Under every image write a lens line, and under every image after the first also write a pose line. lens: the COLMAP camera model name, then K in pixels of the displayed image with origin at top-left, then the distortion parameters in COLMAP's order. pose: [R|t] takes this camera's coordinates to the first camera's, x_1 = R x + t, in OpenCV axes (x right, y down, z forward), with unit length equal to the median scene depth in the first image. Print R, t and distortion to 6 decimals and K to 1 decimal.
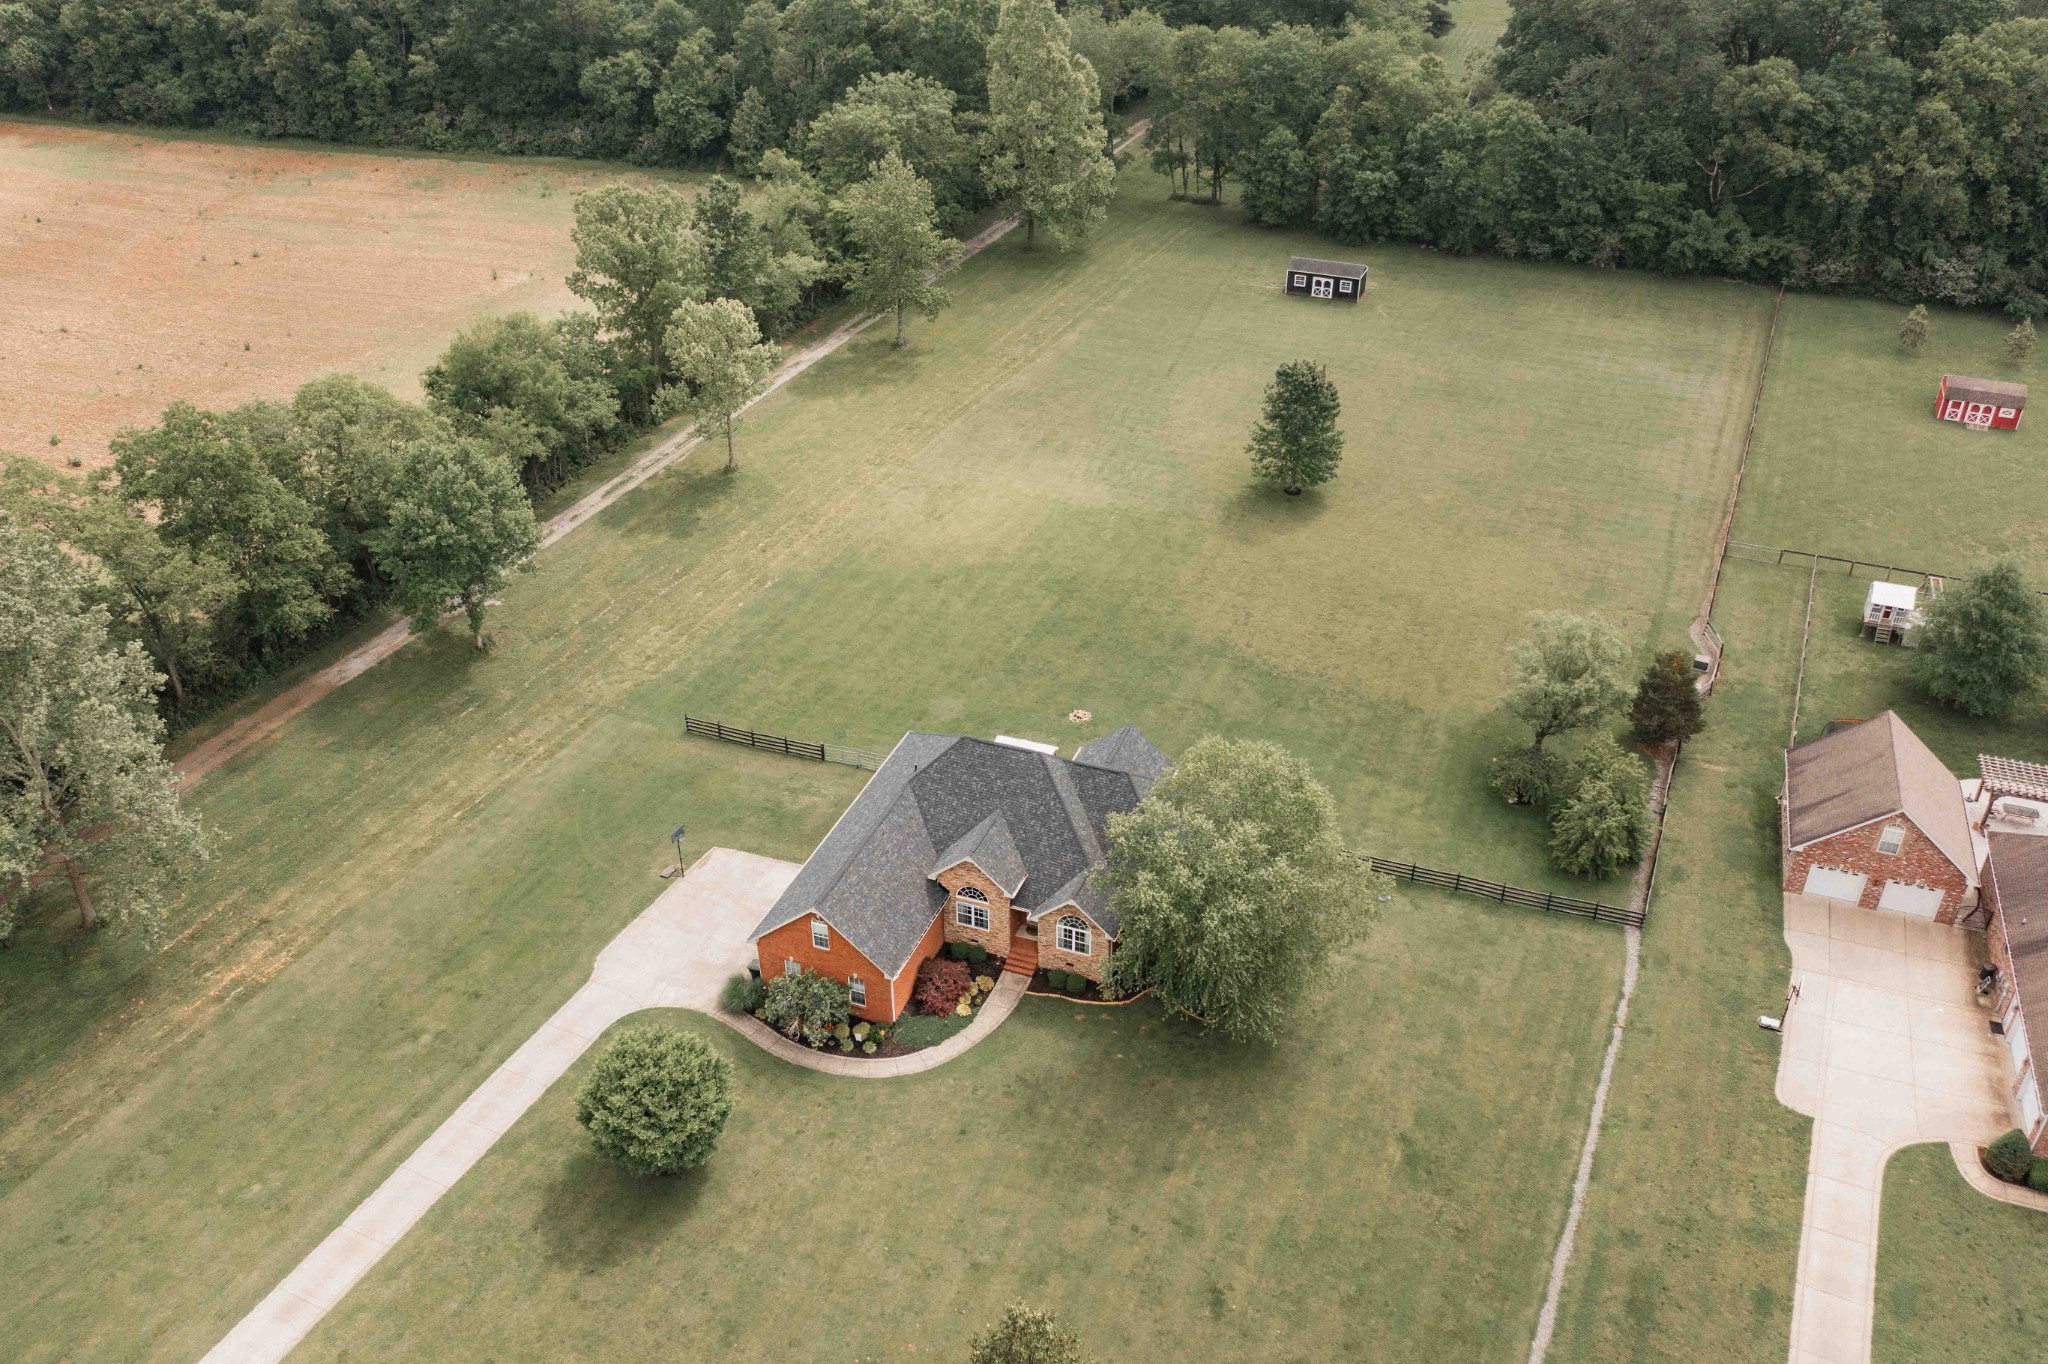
lens RADIAL K [[1606.3, 0, 1018.0], [0, 1606.3, 680.6], [0, 0, 1]] dist [-0.023532, 0.008292]
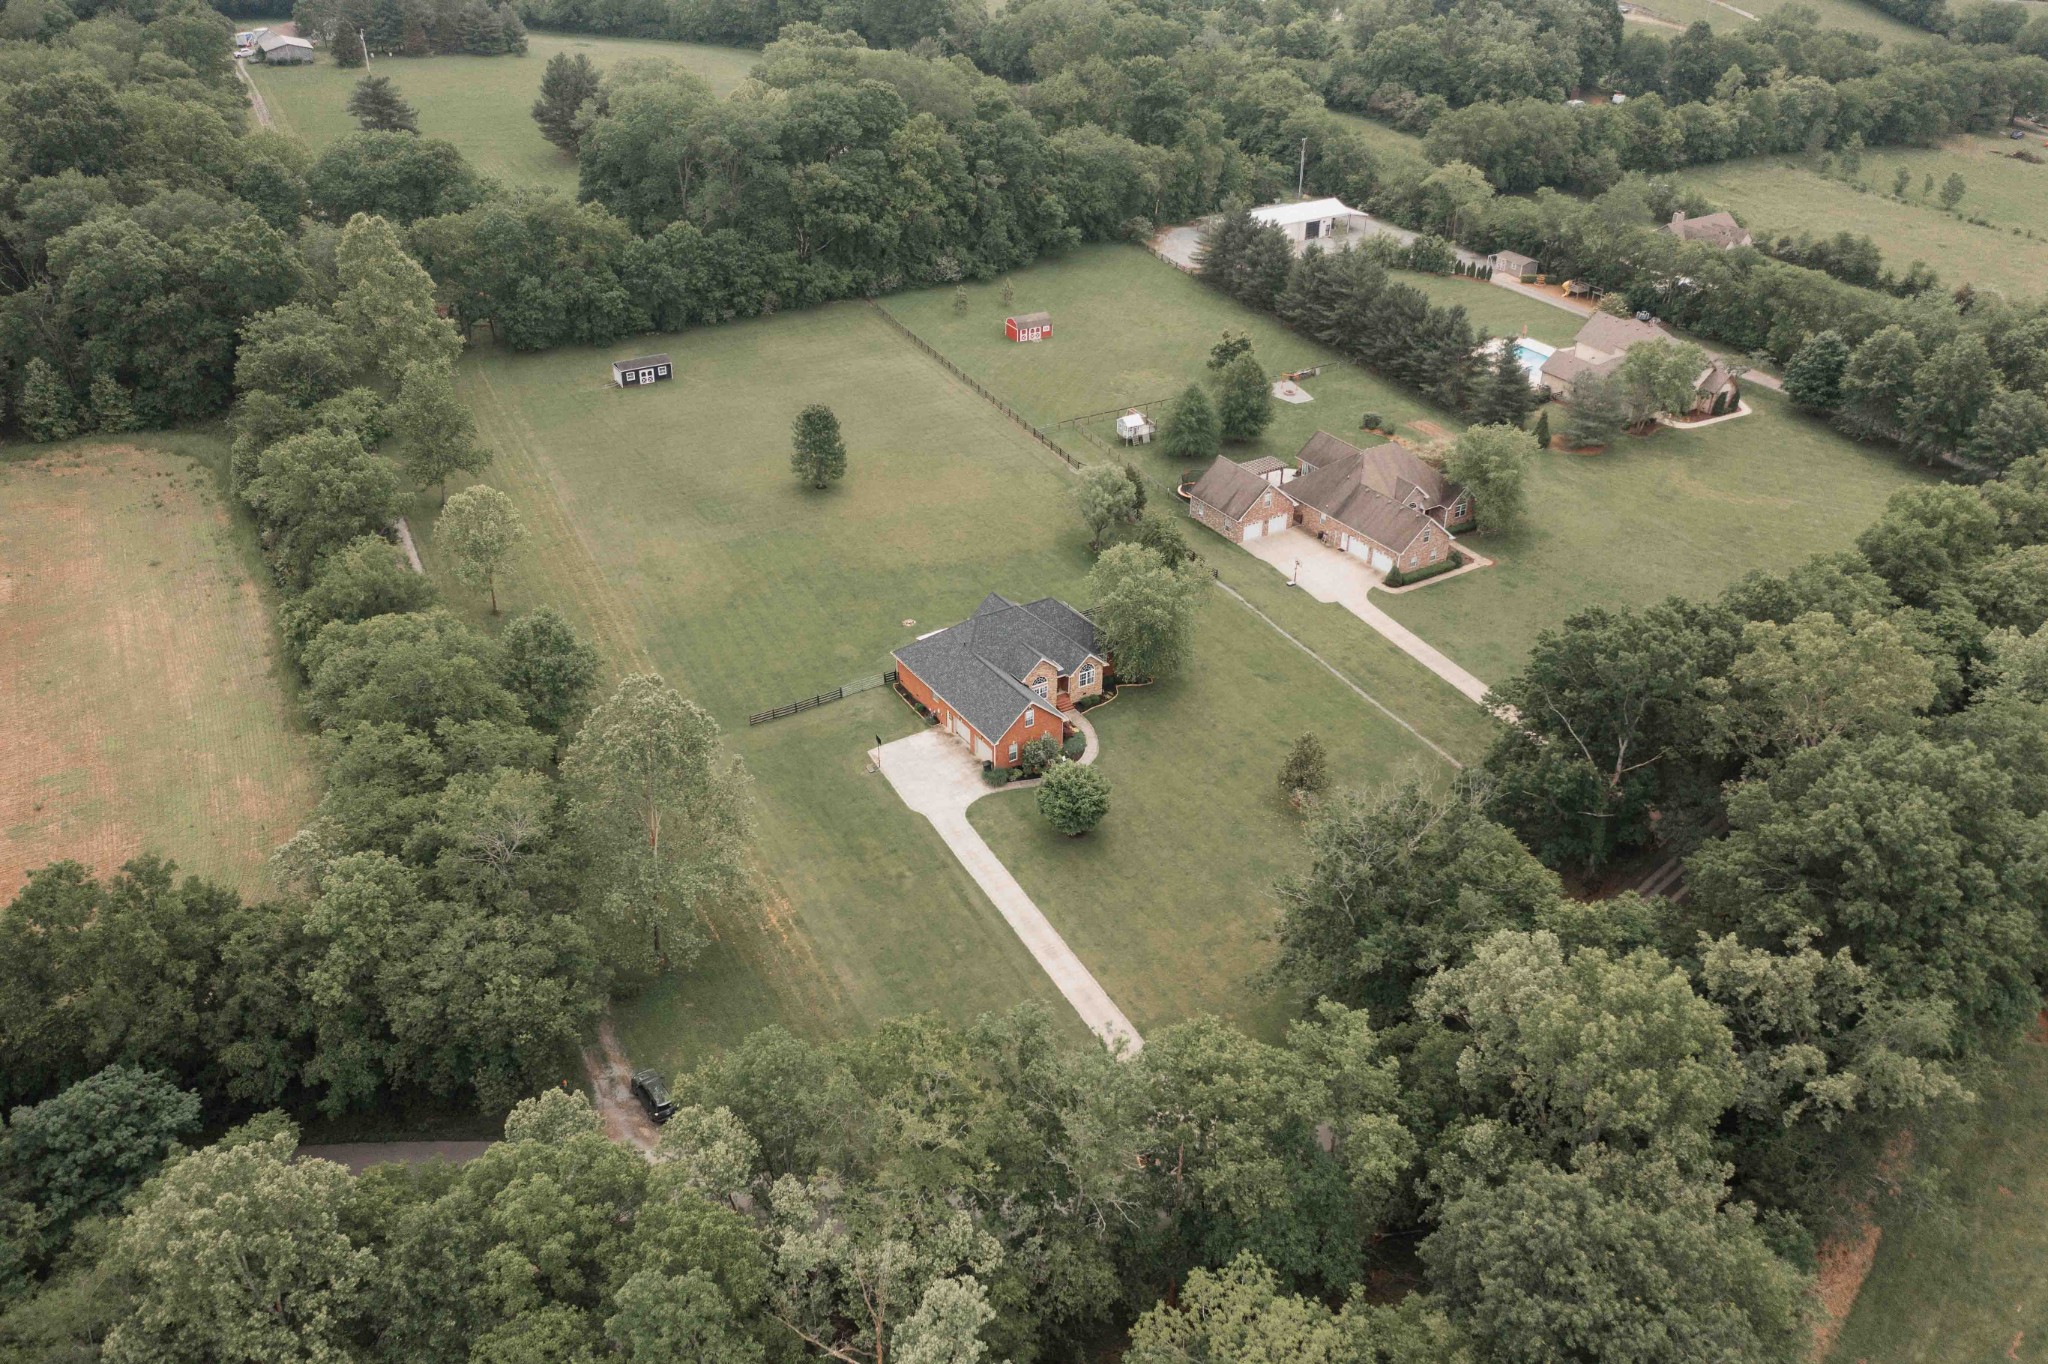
lens RADIAL K [[1606.3, 0, 1018.0], [0, 1606.3, 680.6], [0, 0, 1]] dist [-0.023532, 0.008292]
pose [[0.606944, -0.398526, 0.687602, -0.716996], [0.417642, 0.896031, 0.150678, -0.086543], [-0.676161, 0.195719, 0.710282, -0.170994]]
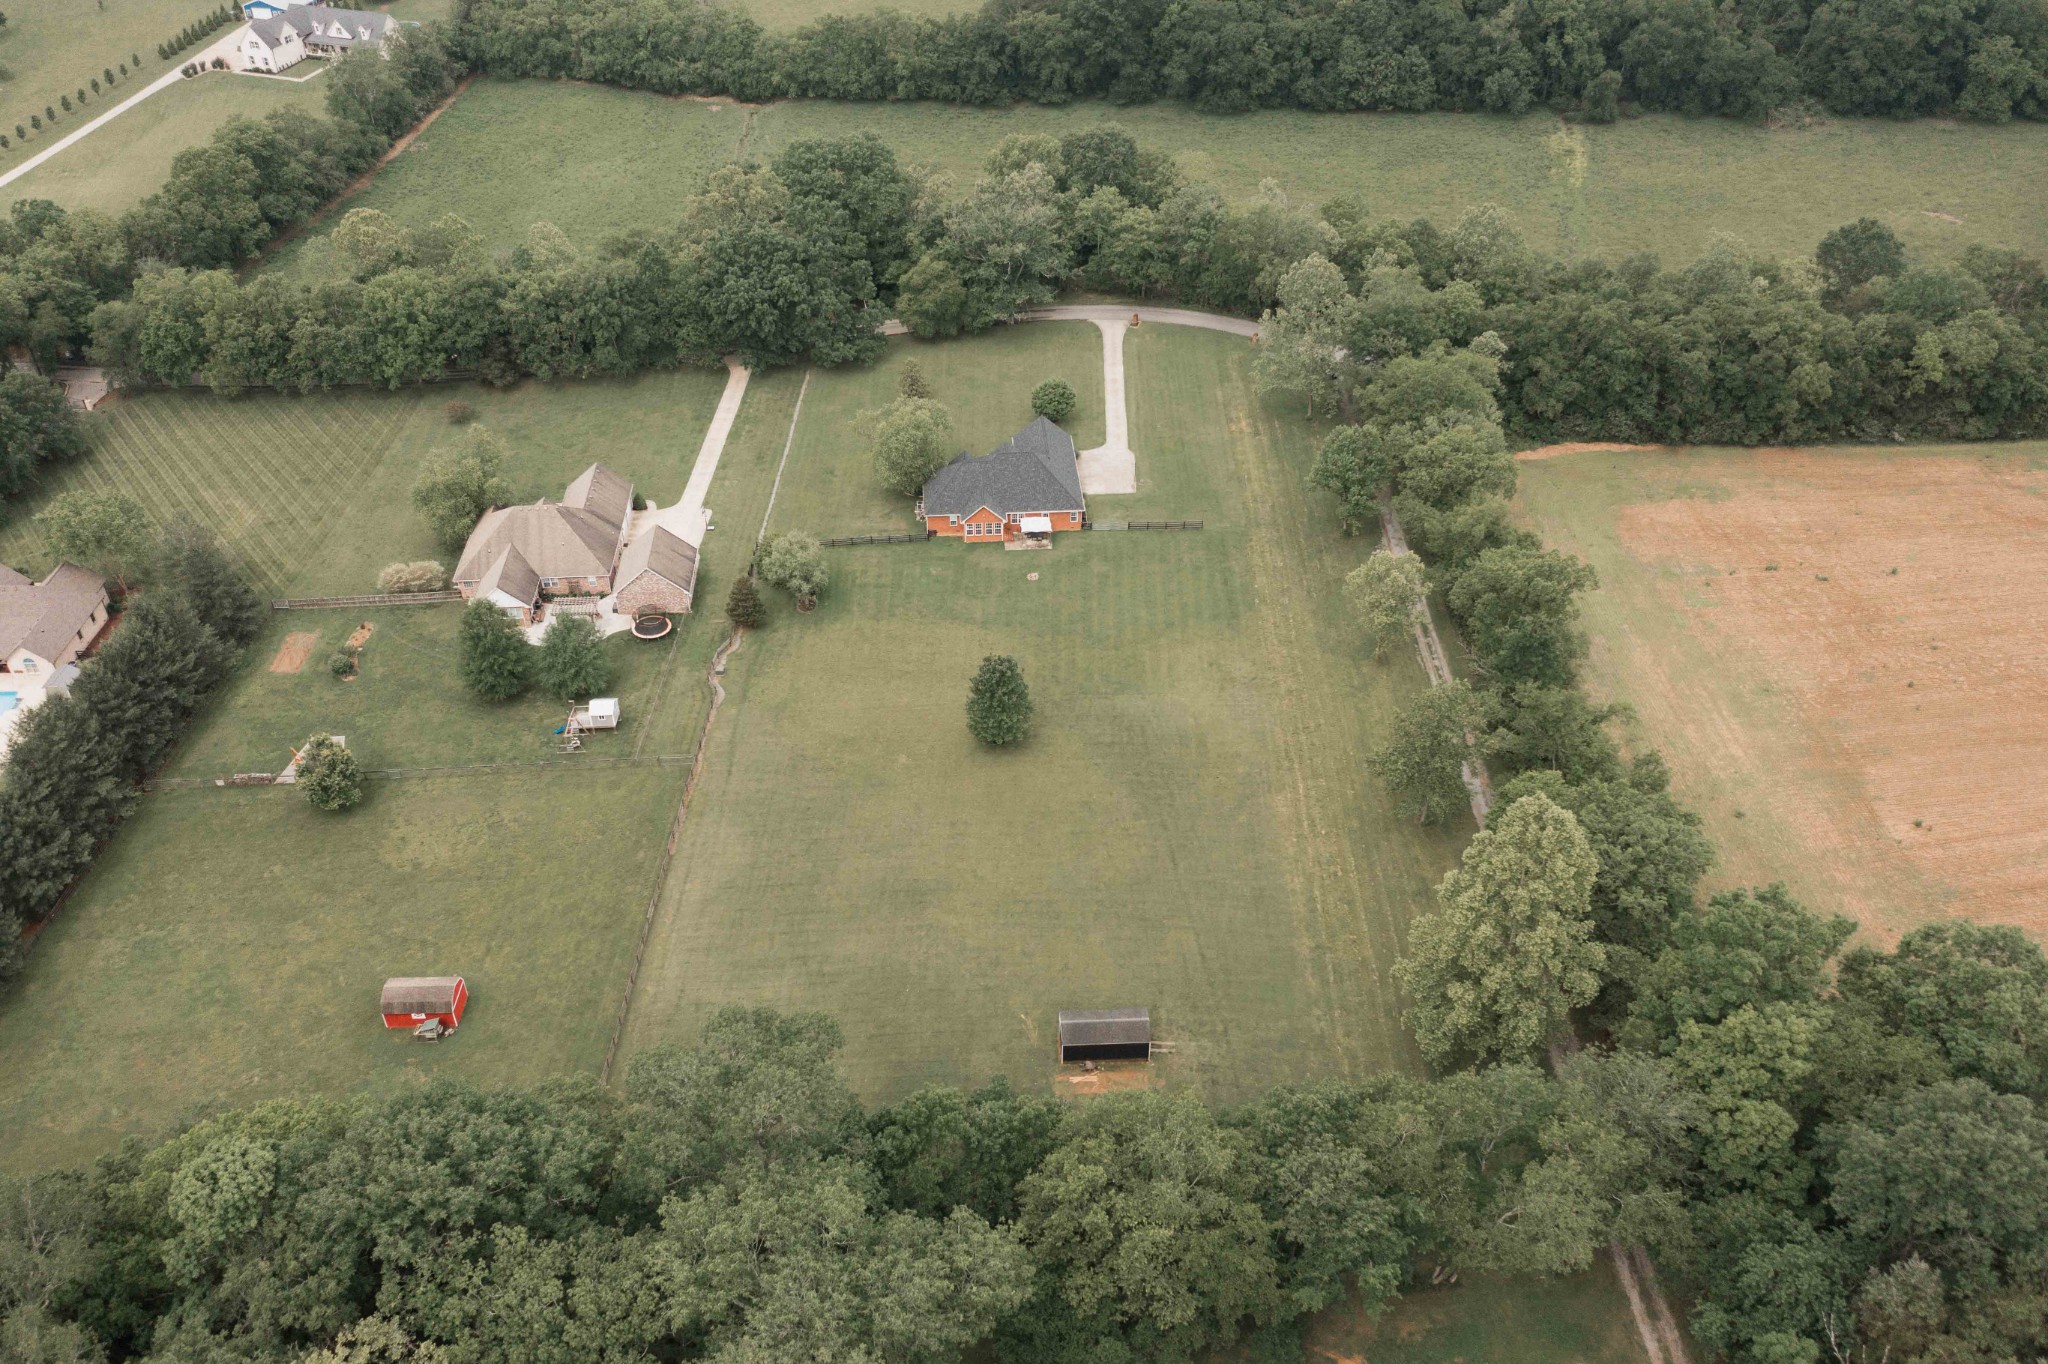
lens RADIAL K [[1606.3, 0, 1018.0], [0, 1606.3, 680.6], [0, 0, 1]] dist [-0.023532, 0.008292]
pose [[-0.910558, 0.254172, -0.326008, 0.483133], [-0.215789, 0.380404, 0.899293, -1.123120], [0.352589, 0.889207, -0.291532, 1.121772]]
